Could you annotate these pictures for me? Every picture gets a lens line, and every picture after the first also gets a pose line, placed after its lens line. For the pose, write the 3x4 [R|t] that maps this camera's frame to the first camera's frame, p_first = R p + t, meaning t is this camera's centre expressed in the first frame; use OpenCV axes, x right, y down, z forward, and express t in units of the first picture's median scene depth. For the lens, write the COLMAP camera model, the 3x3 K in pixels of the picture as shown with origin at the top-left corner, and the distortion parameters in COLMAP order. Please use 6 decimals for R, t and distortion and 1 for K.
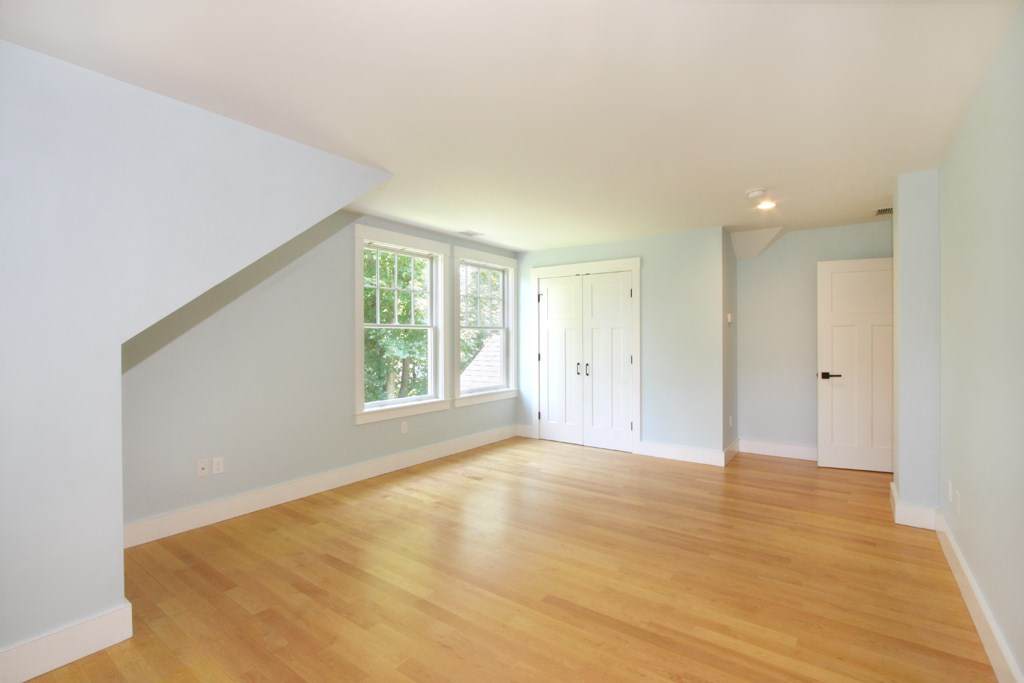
lens RADIAL K [[471.4, 0, 512.0], [0, 471.4, 341.5], [0, 0, 1]] dist [-0.000090, 0.000005]
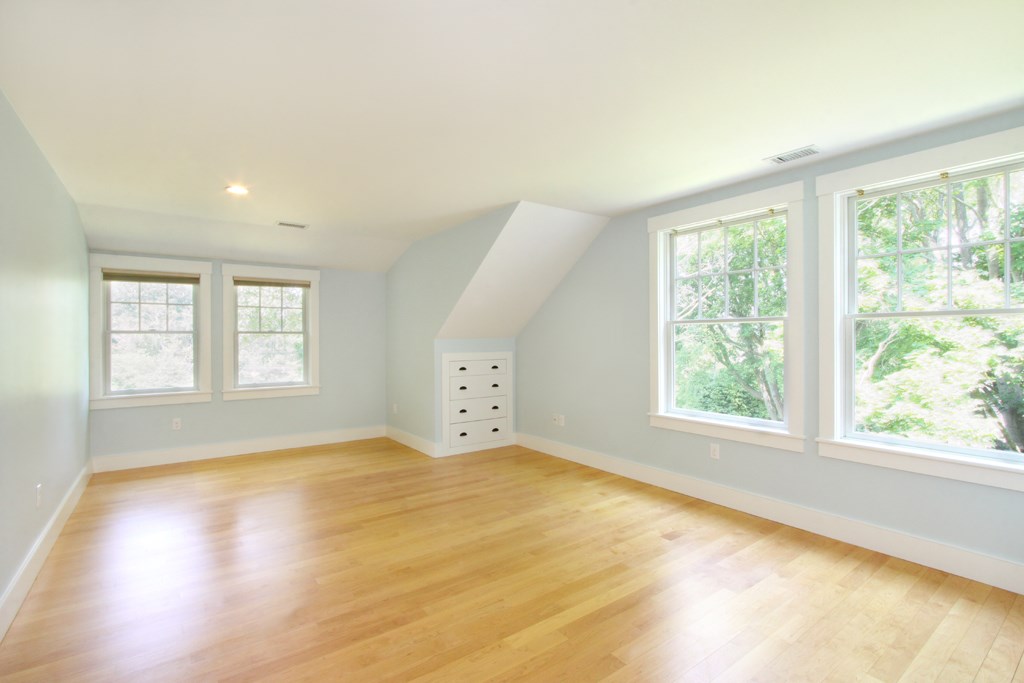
lens RADIAL K [[456.5, 0, 486.3], [0, 456.5, 339.4], [0, 0, 1]] dist [-0.000004, 0.000080]
pose [[-0.323858, 0.005737, -0.946088, 0.698119], [-0.001162, 0.999978, 0.006462, -0.007751], [0.946105, 0.003192, -0.323844, 1.022524]]
